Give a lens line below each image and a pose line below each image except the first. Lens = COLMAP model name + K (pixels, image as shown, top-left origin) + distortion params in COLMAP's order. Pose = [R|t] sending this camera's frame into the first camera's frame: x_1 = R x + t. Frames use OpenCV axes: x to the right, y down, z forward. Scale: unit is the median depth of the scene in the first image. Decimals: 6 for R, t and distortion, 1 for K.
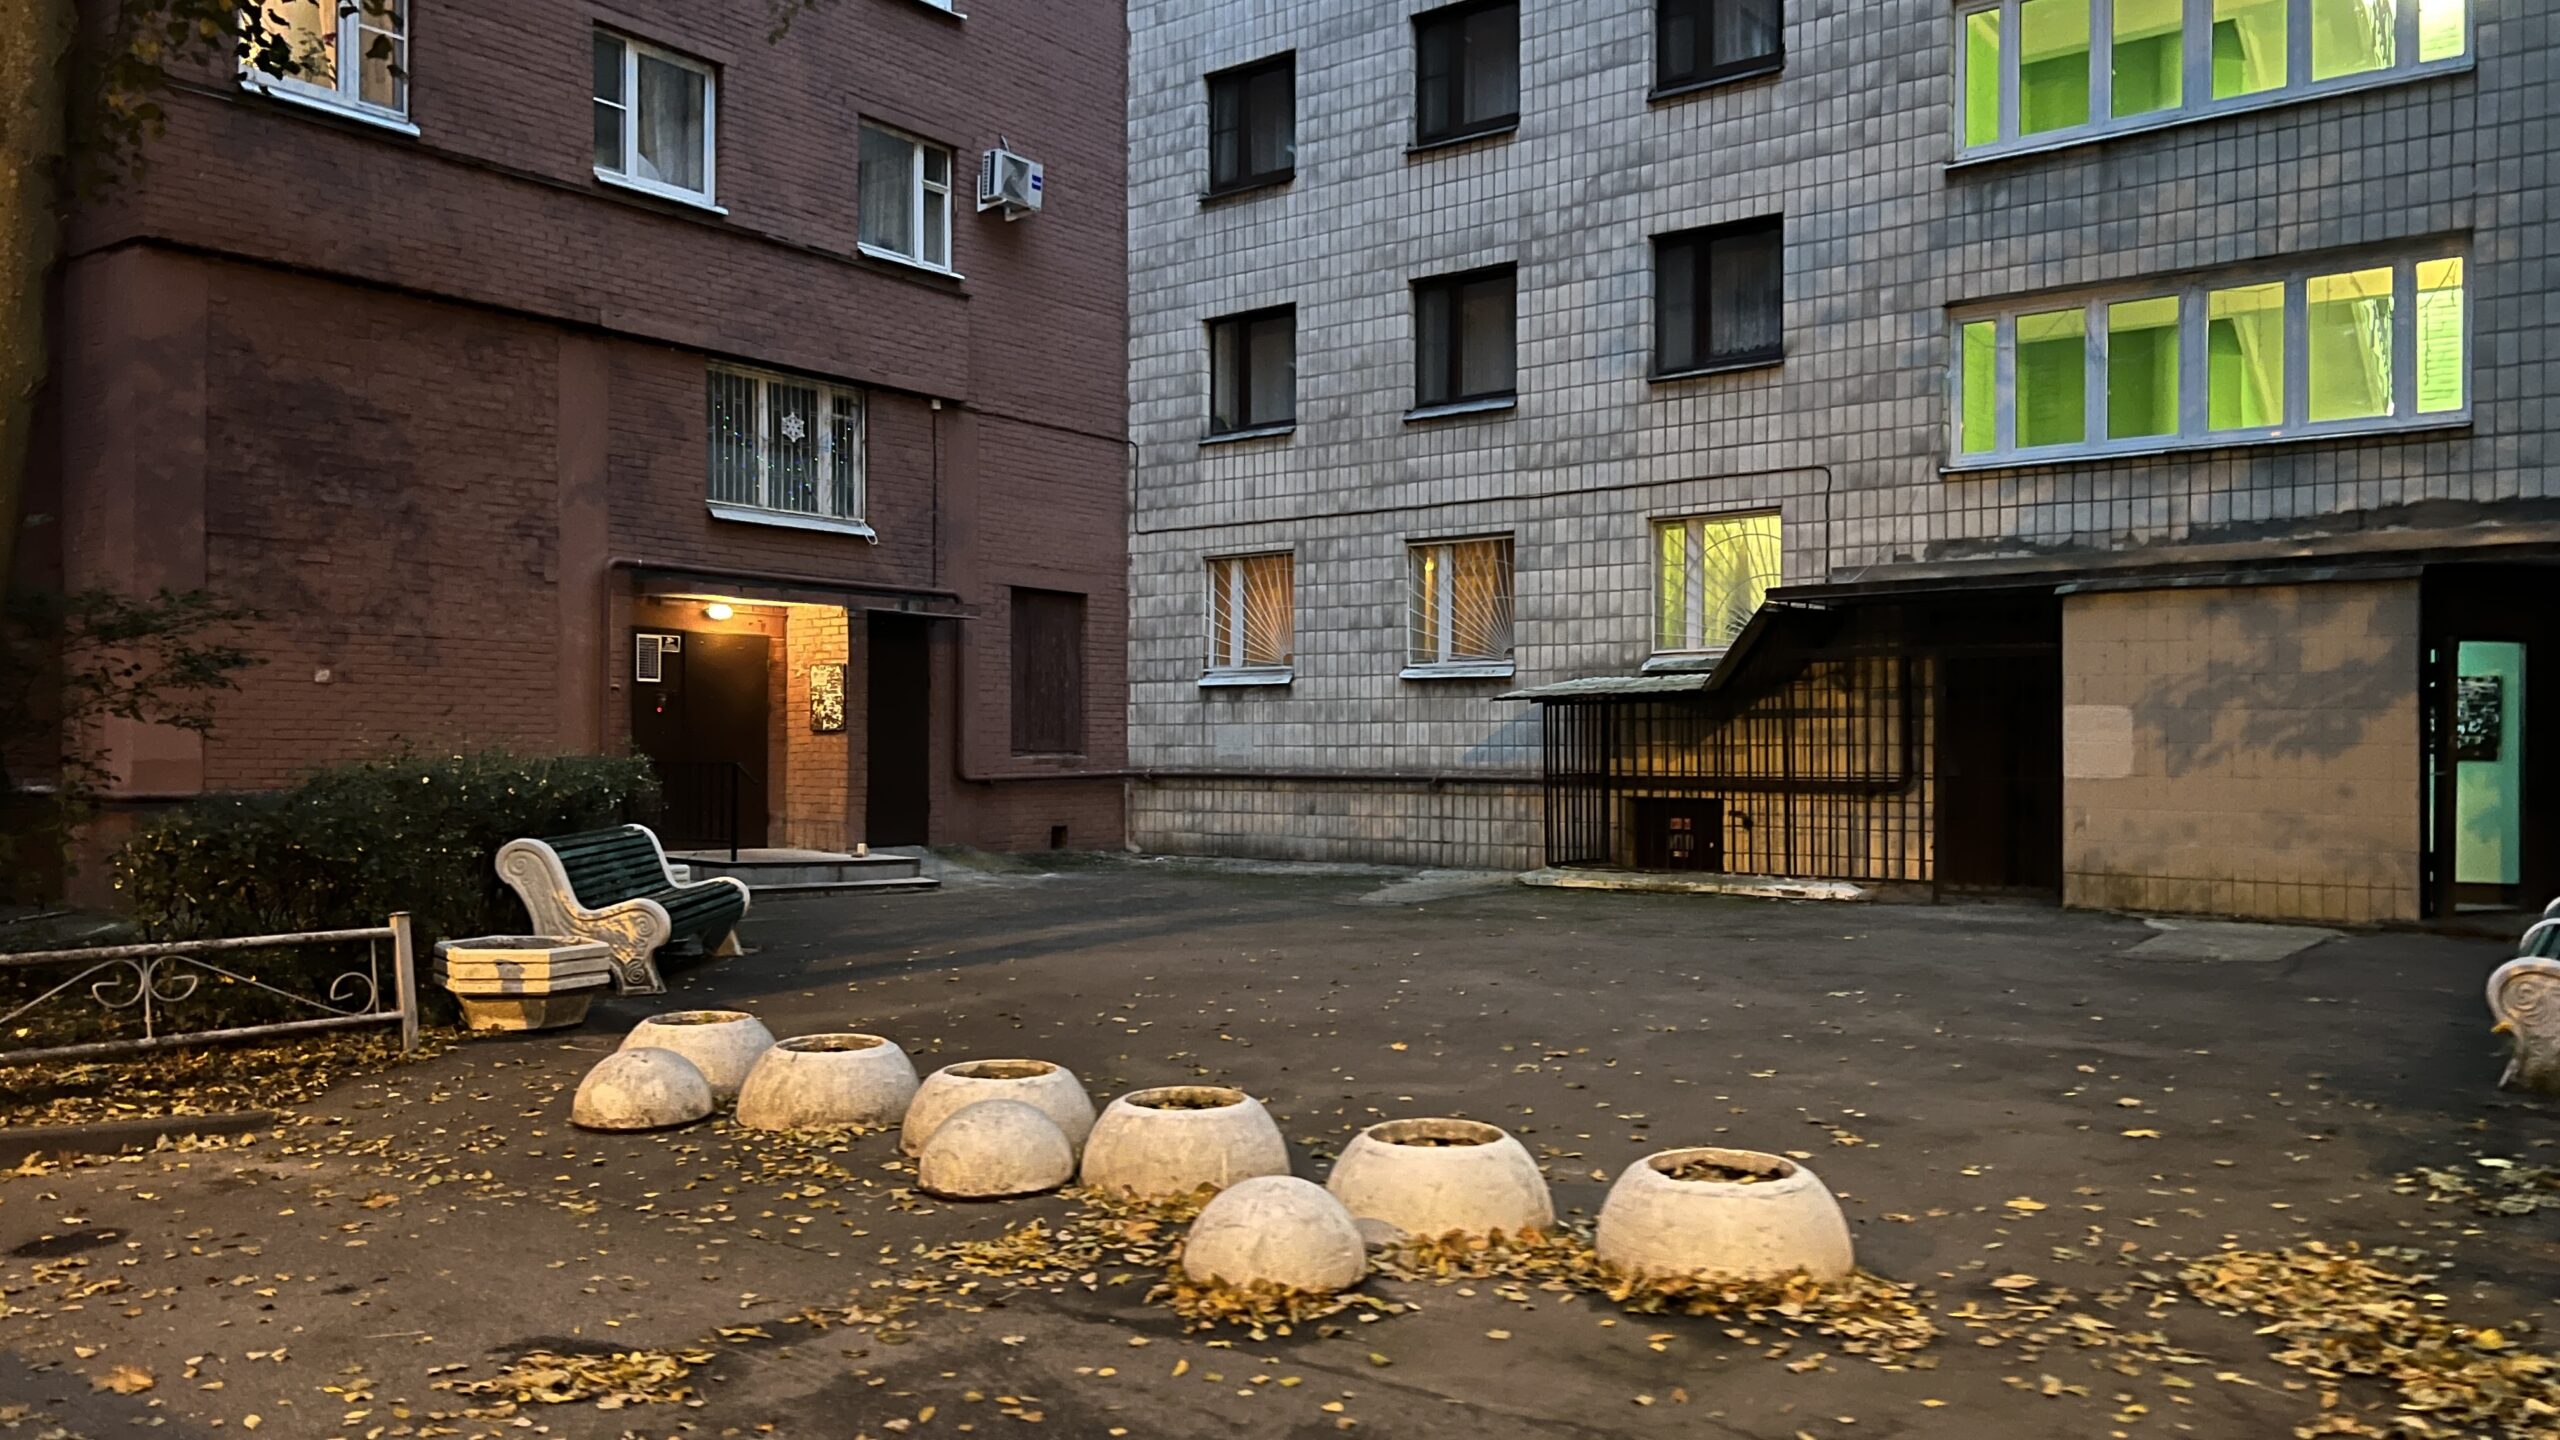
lens RADIAL K [[1901.1, 0, 1305.5], [0, 1901.1, 746.5], [0, 0, 1]] dist [0.053928, -0.058636]
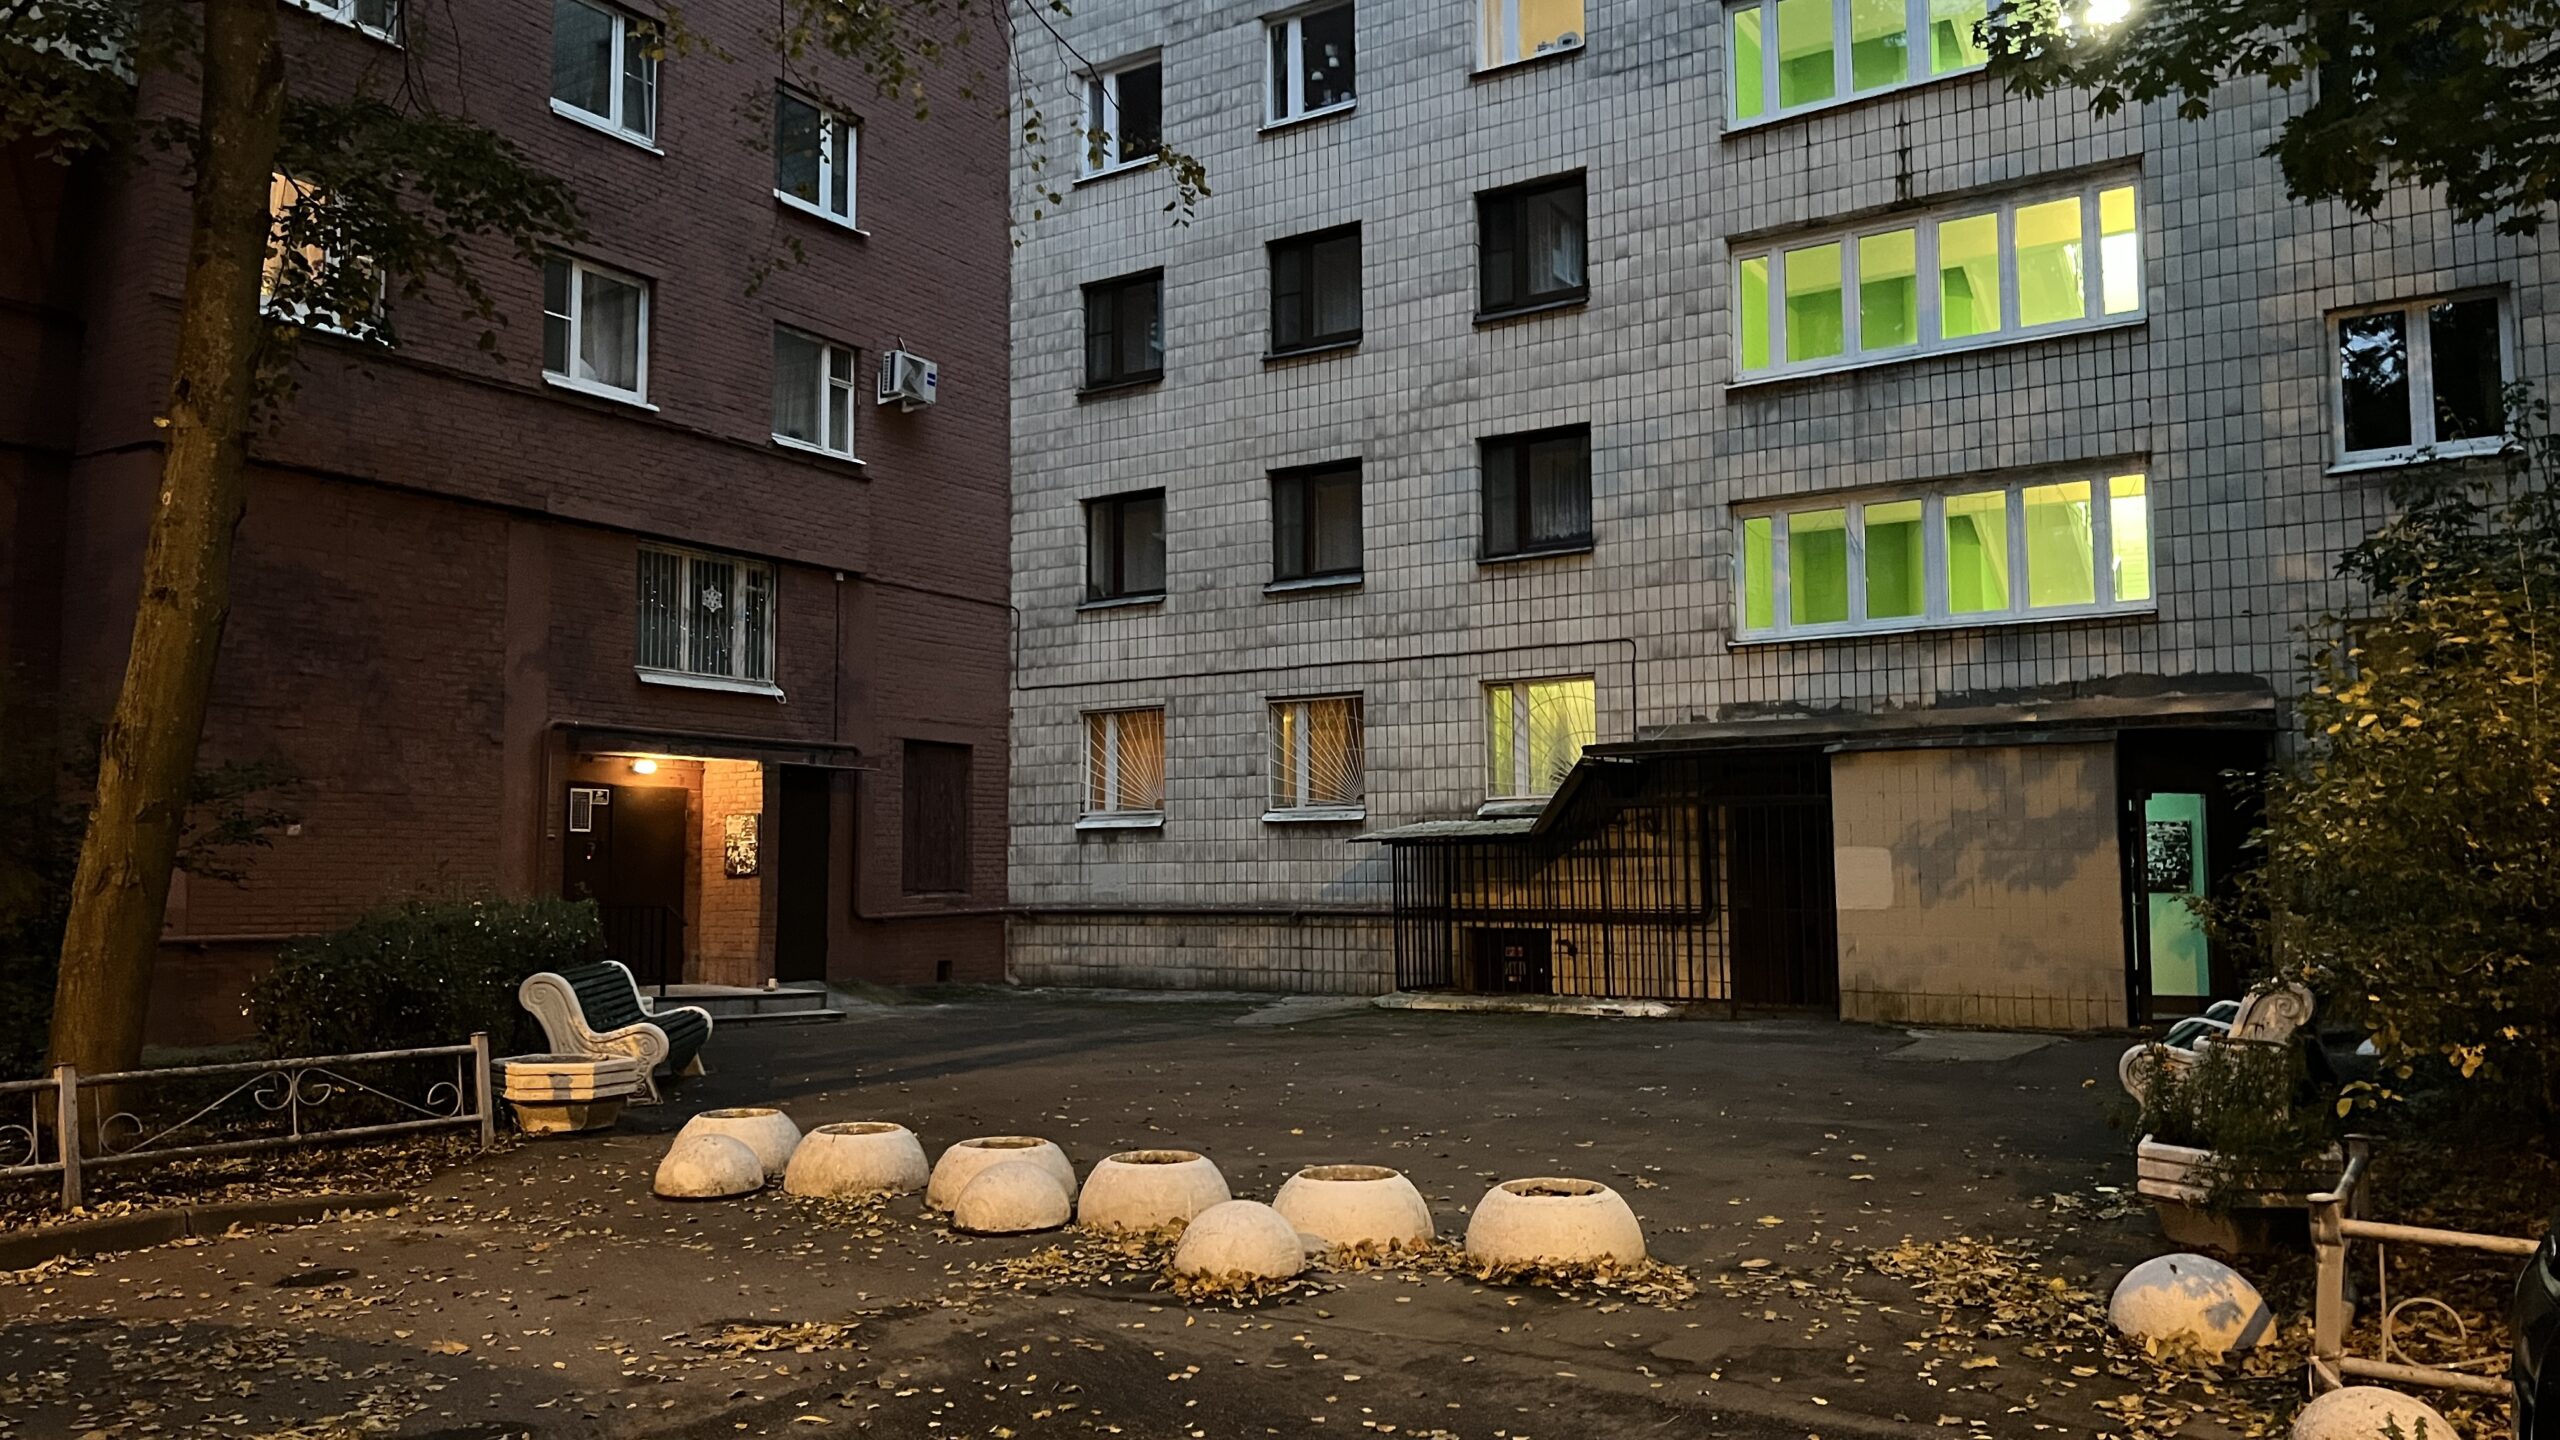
lens RADIAL K [[1901.1, 0, 1262.2], [0, 1901.1, 717.9], [0, 0, 1]] dist [0.053928, -0.058636]
pose [[0.997831, -0.001318, 0.065820, -0.029278], [0.006936, 0.996340, -0.085192, -0.002855], [-0.065467, 0.085464, 0.994188, -0.137552]]
